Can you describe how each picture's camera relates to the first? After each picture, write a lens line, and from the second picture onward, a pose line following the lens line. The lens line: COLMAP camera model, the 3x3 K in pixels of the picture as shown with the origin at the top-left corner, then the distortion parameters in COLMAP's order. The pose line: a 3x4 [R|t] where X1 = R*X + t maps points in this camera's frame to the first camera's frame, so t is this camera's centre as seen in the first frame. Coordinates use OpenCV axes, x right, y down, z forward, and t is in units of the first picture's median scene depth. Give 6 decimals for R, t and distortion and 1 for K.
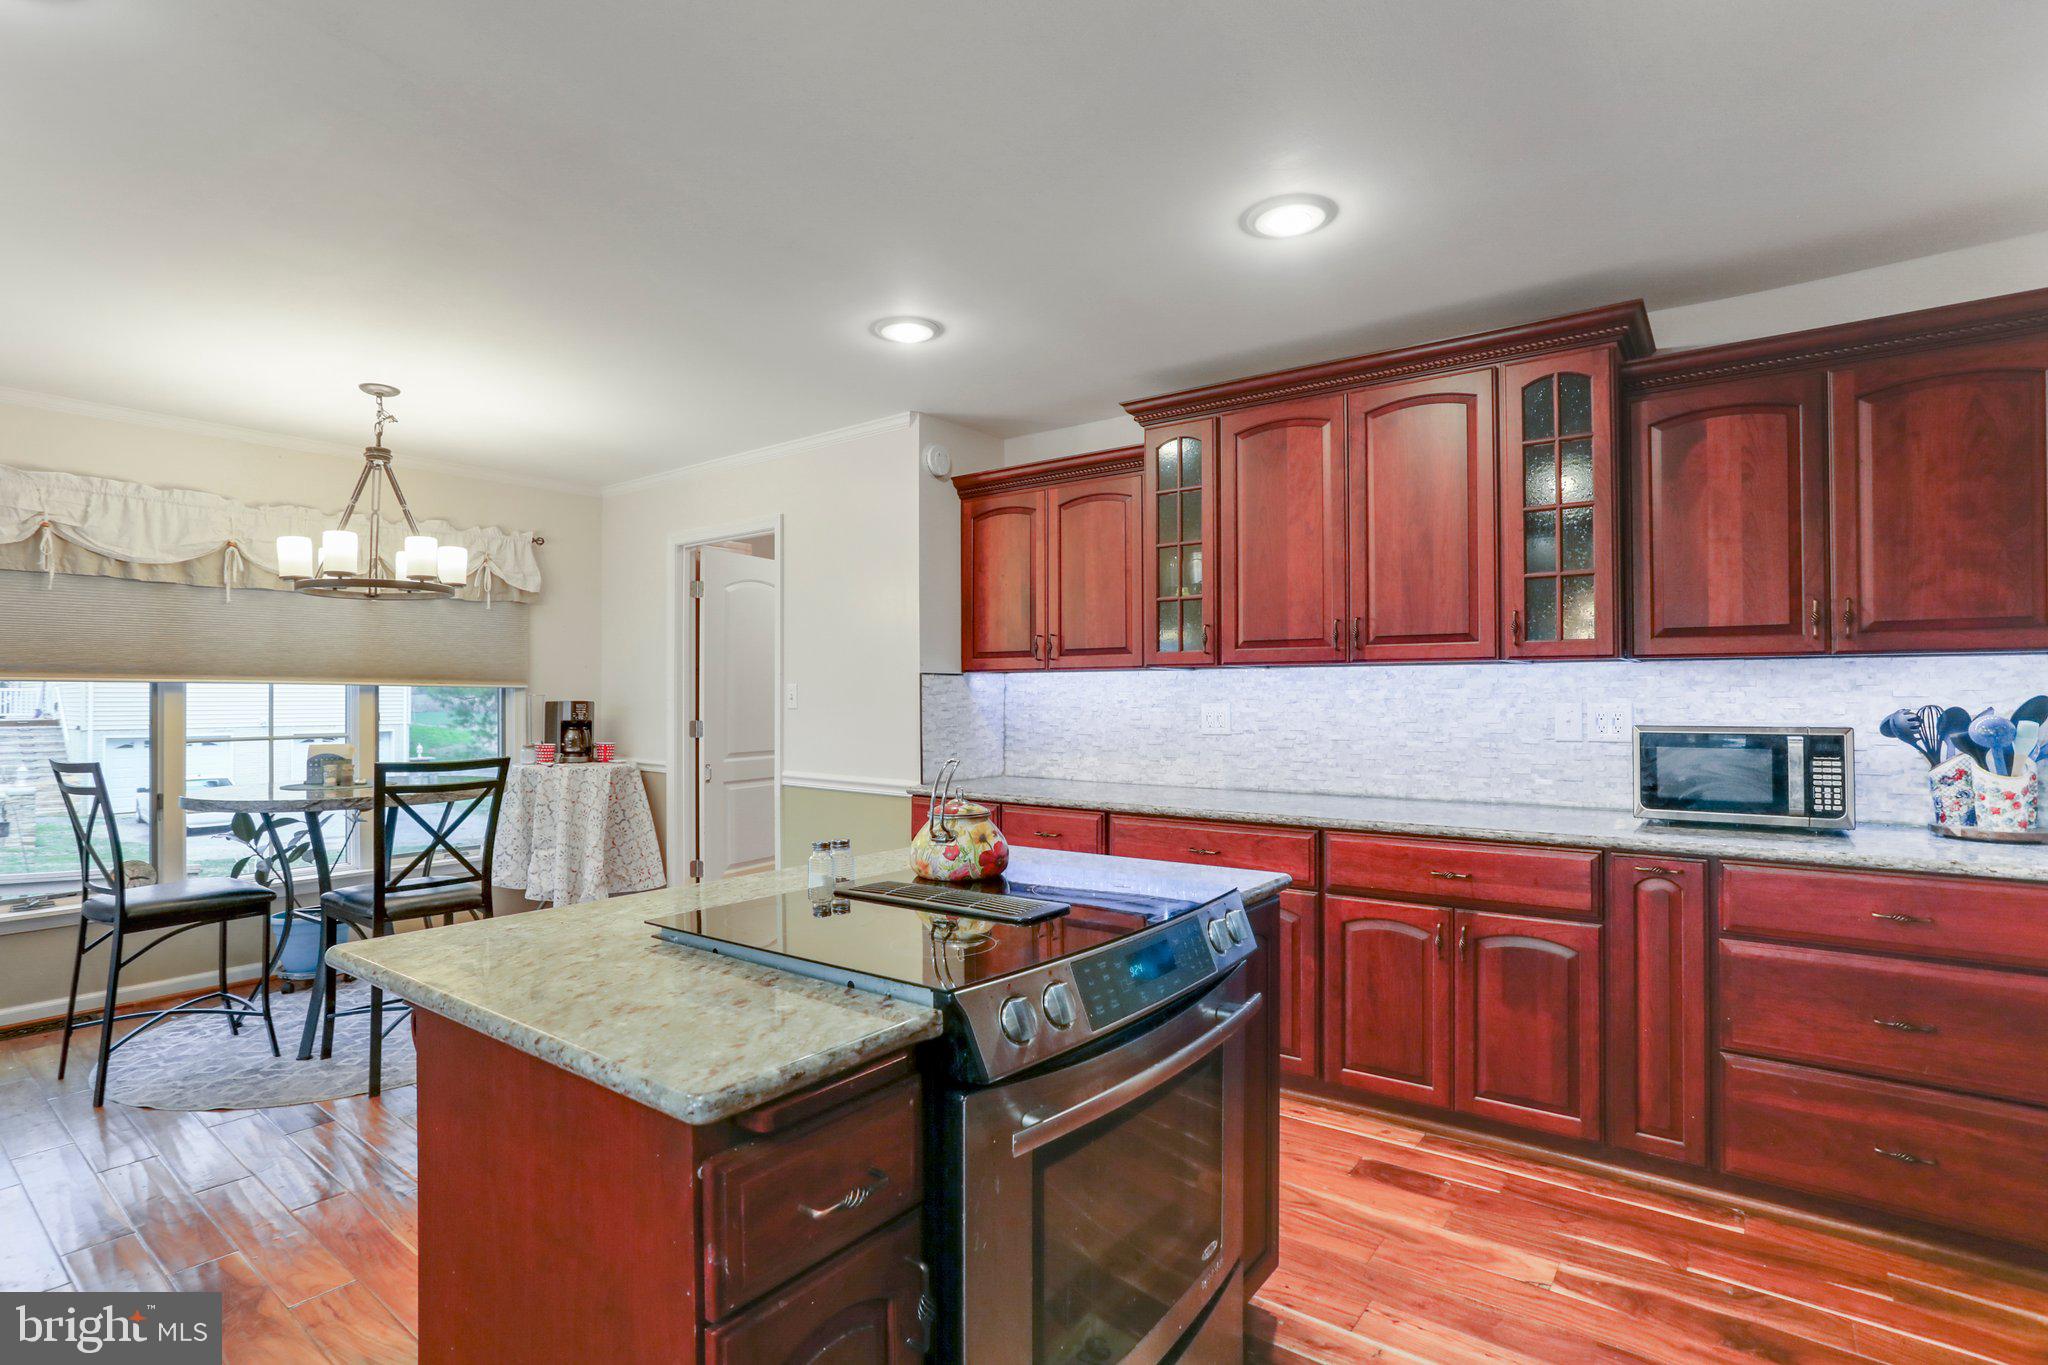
lens RADIAL K [[997.5, 0, 1009.2], [0, 997.5, 678.2], [0, 0, 1]] dist [-0.047474, 0.023507]
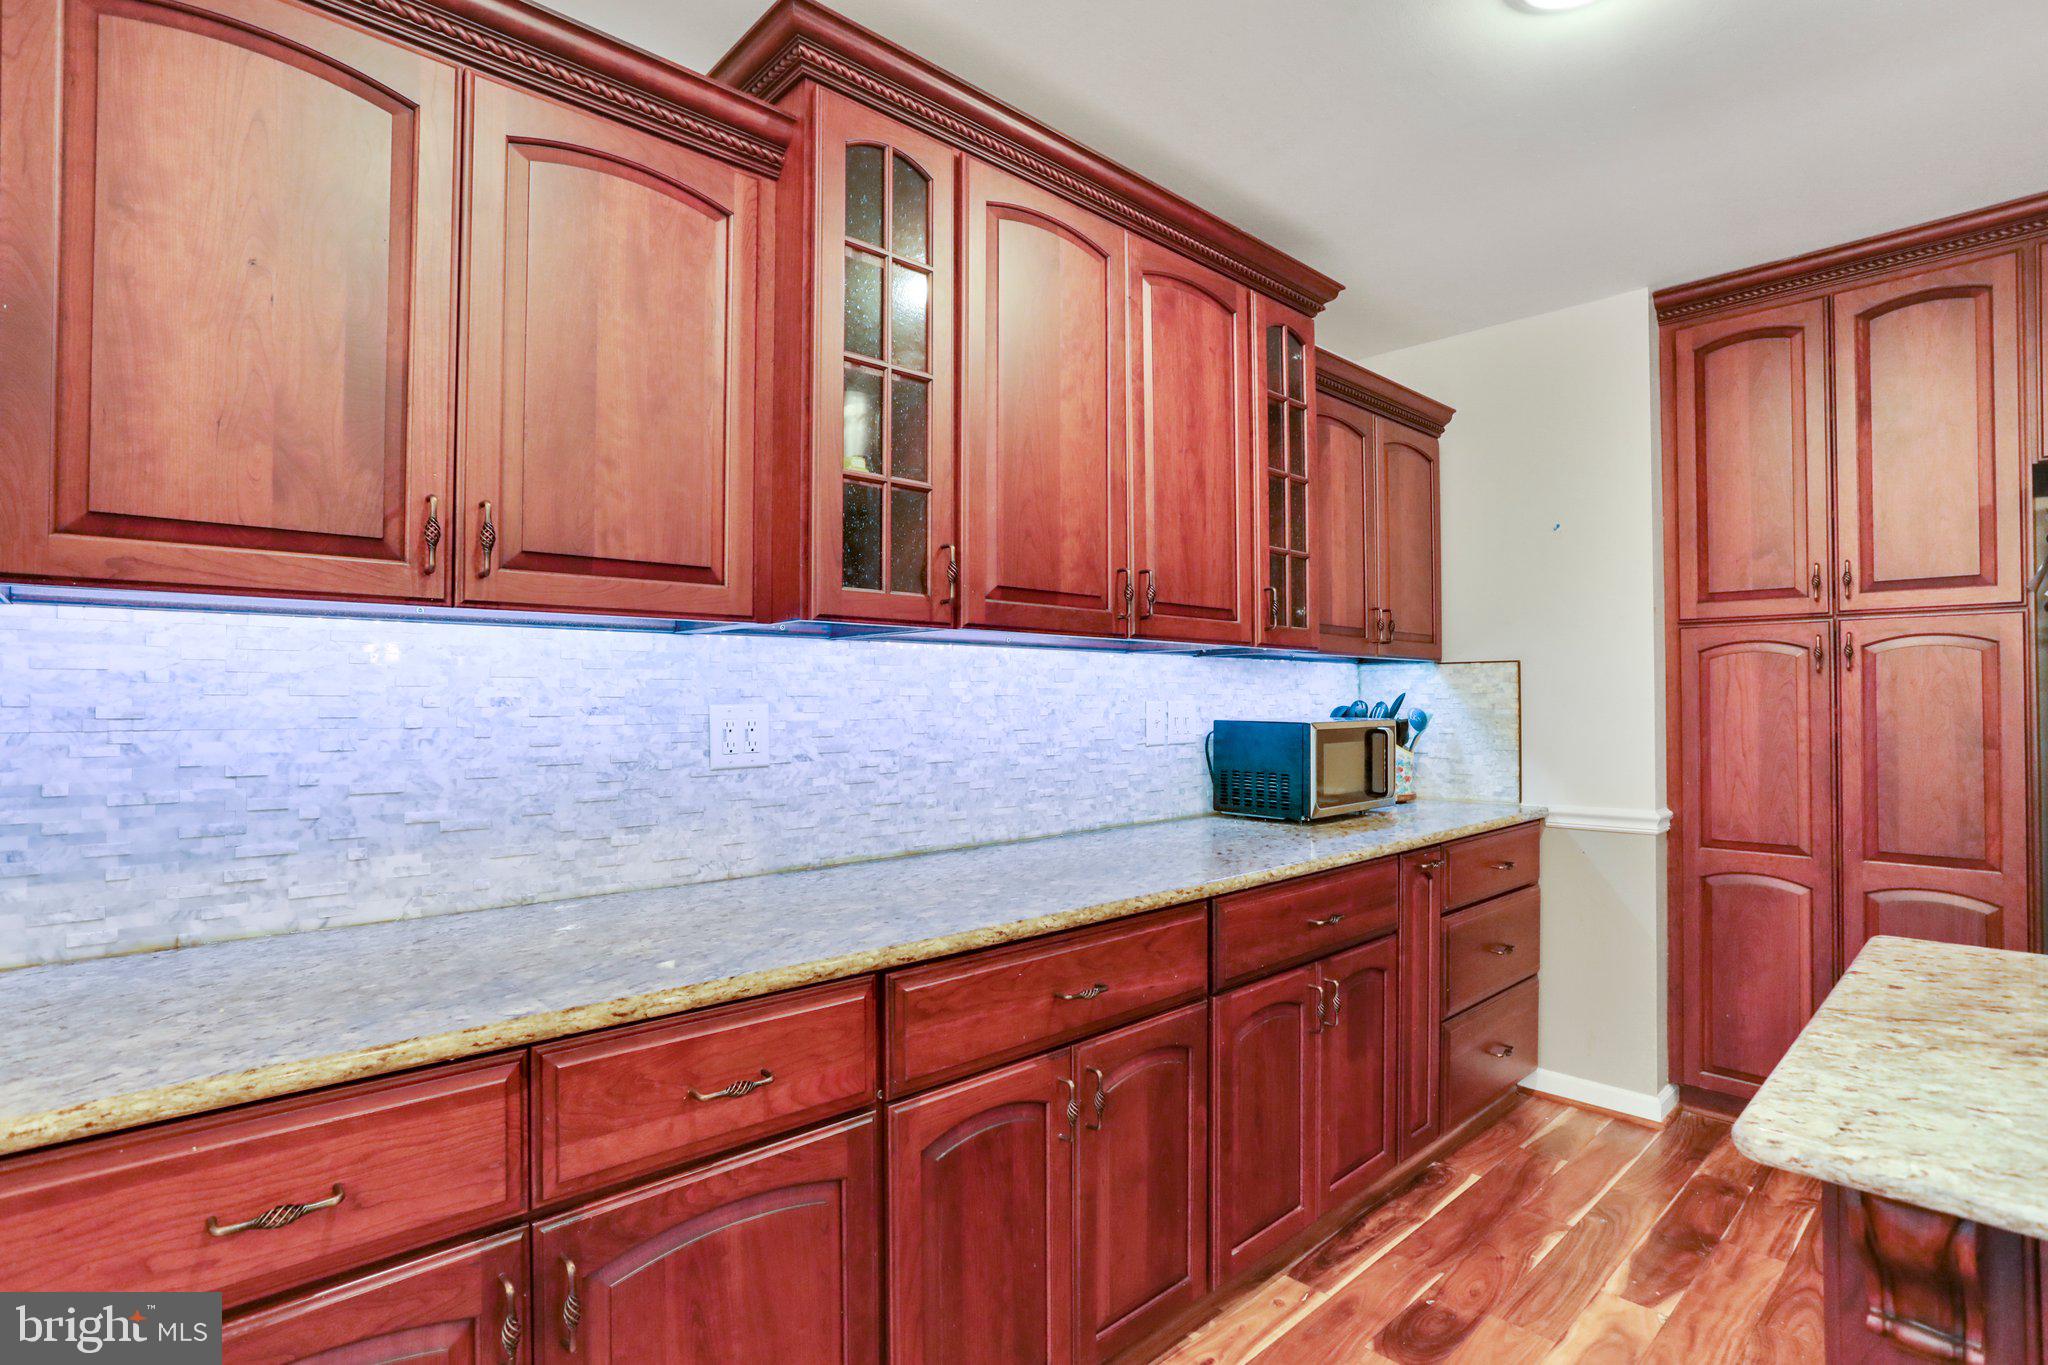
lens RADIAL K [[1018.3, 0, 1039.9], [0, 1018.3, 686.4], [0, 0, 1]] dist [-0.049521, 0.020919]
pose [[0.158724, 0.016348, 0.987188, -0.302214], [-0.014022, 0.999799, -0.014302, 0.024296], [-0.987223, -0.011572, 0.158921, 0.881028]]
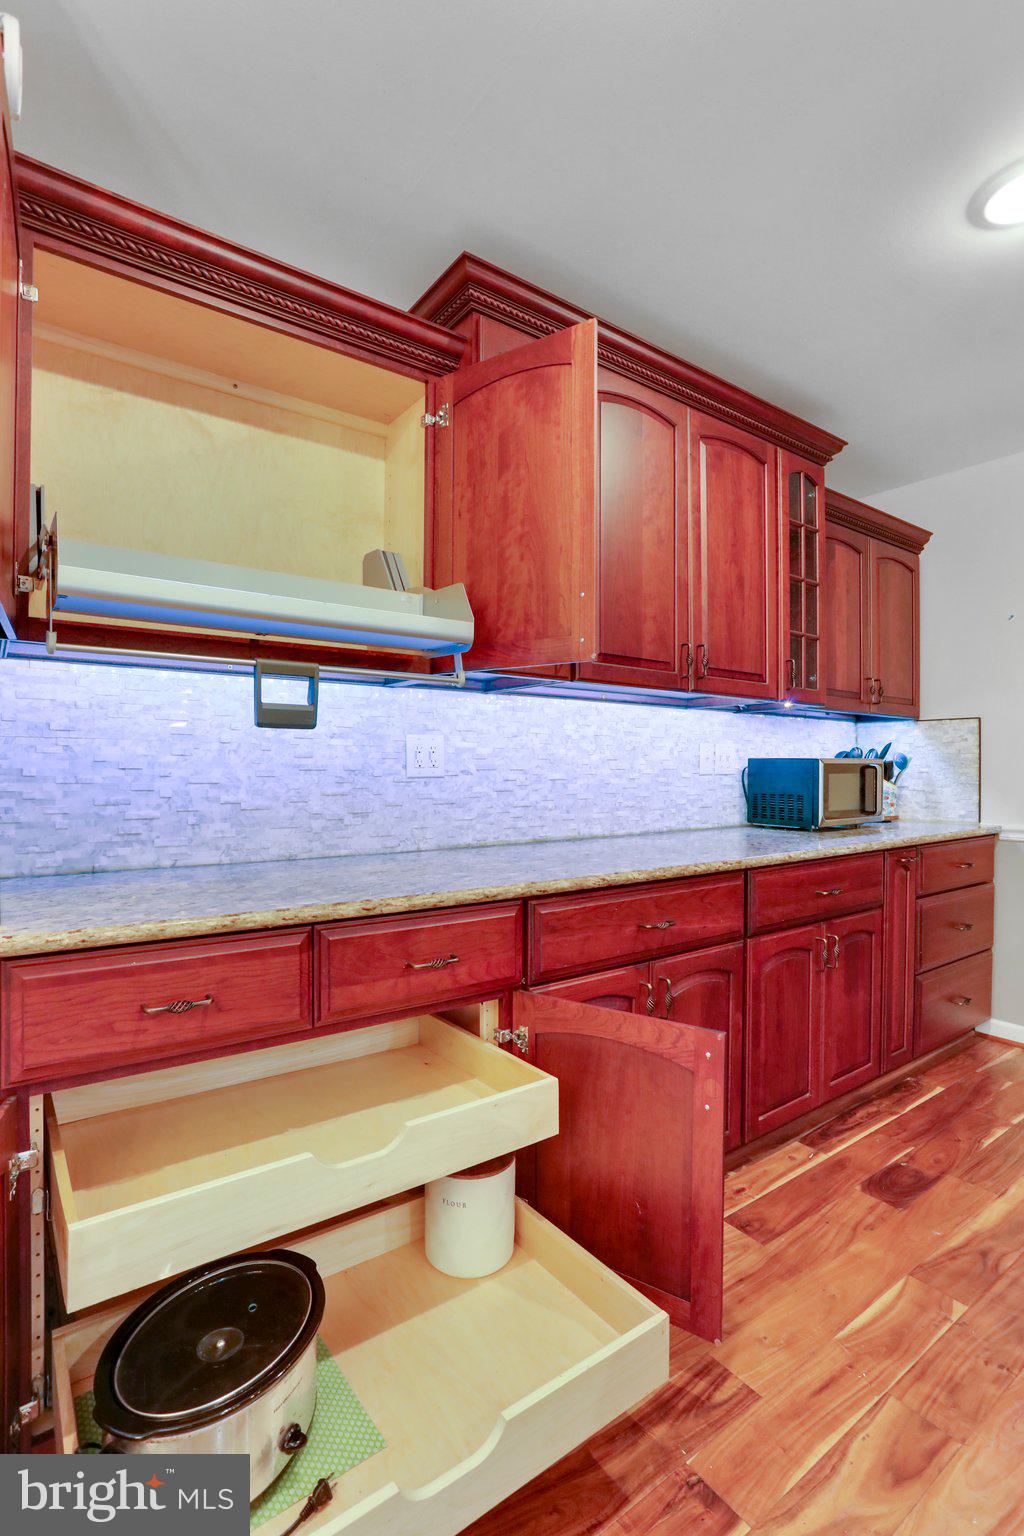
lens RADIAL K [[748.1, 0, 530.2], [0, 748.1, 767.2], [0, 0, 1]] dist [-0.047474, 0.023507]
pose [[0.268593, 0.005091, 0.963240, -0.348439], [-0.019987, 0.999800, 0.000289, 0.054058], [-0.963046, -0.019330, 0.268641, 0.883724]]
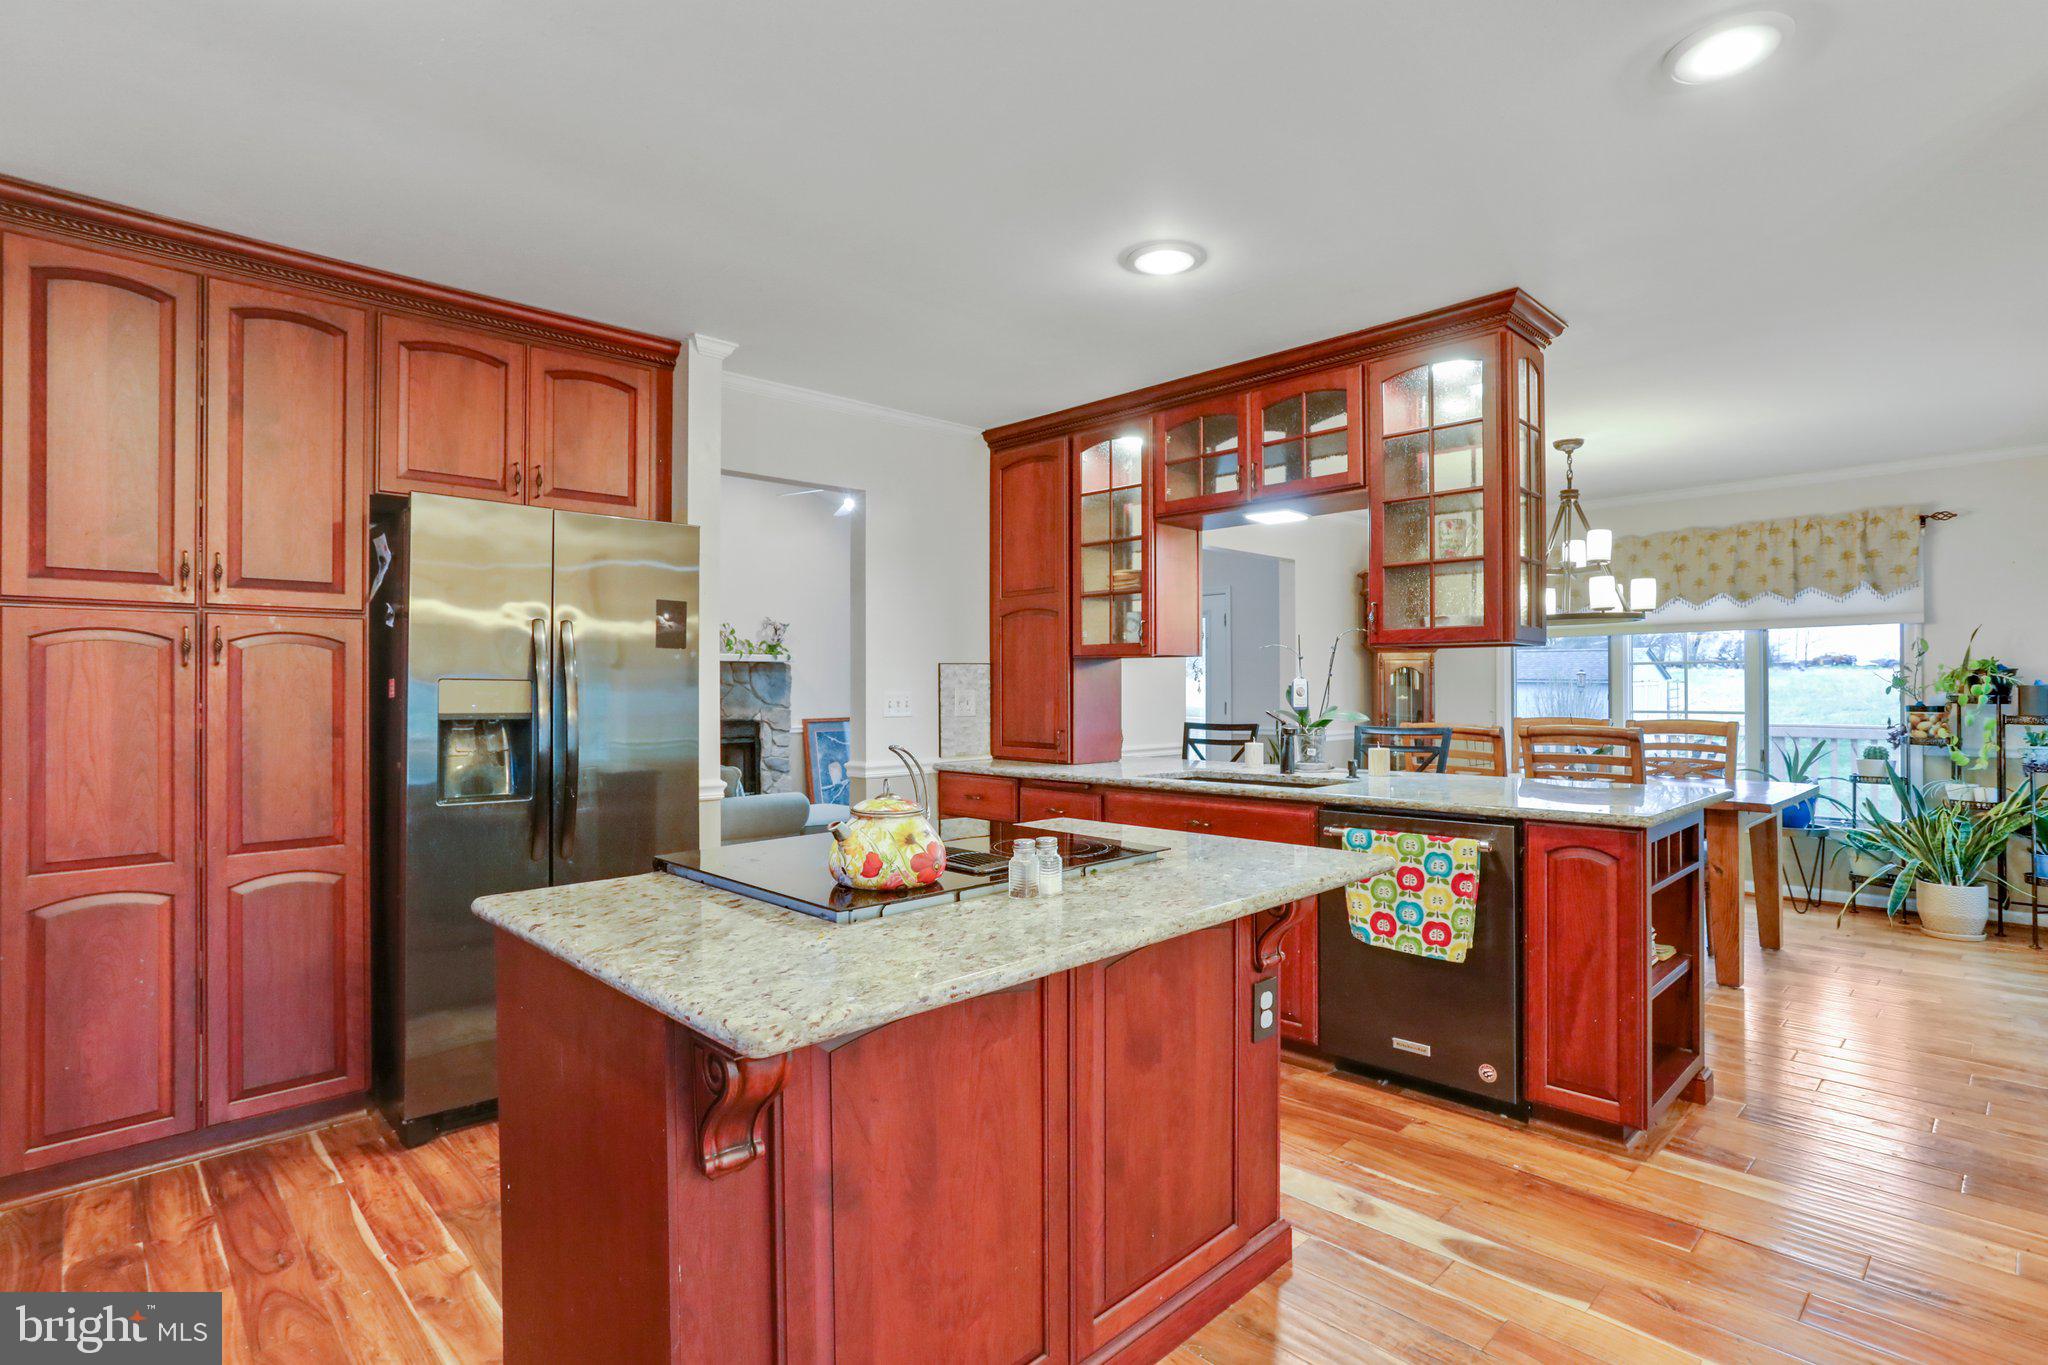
lens RADIAL K [[997.5, 0, 1033.0], [0, 997.5, 681.3], [0, 0, 1]] dist [-0.047474, 0.023507]
pose [[-0.988249, 0.011390, 0.152430, -0.170013], [0.008018, 0.999710, -0.022718, 0.026788], [-0.152644, -0.021229, -0.988053, 1.024963]]
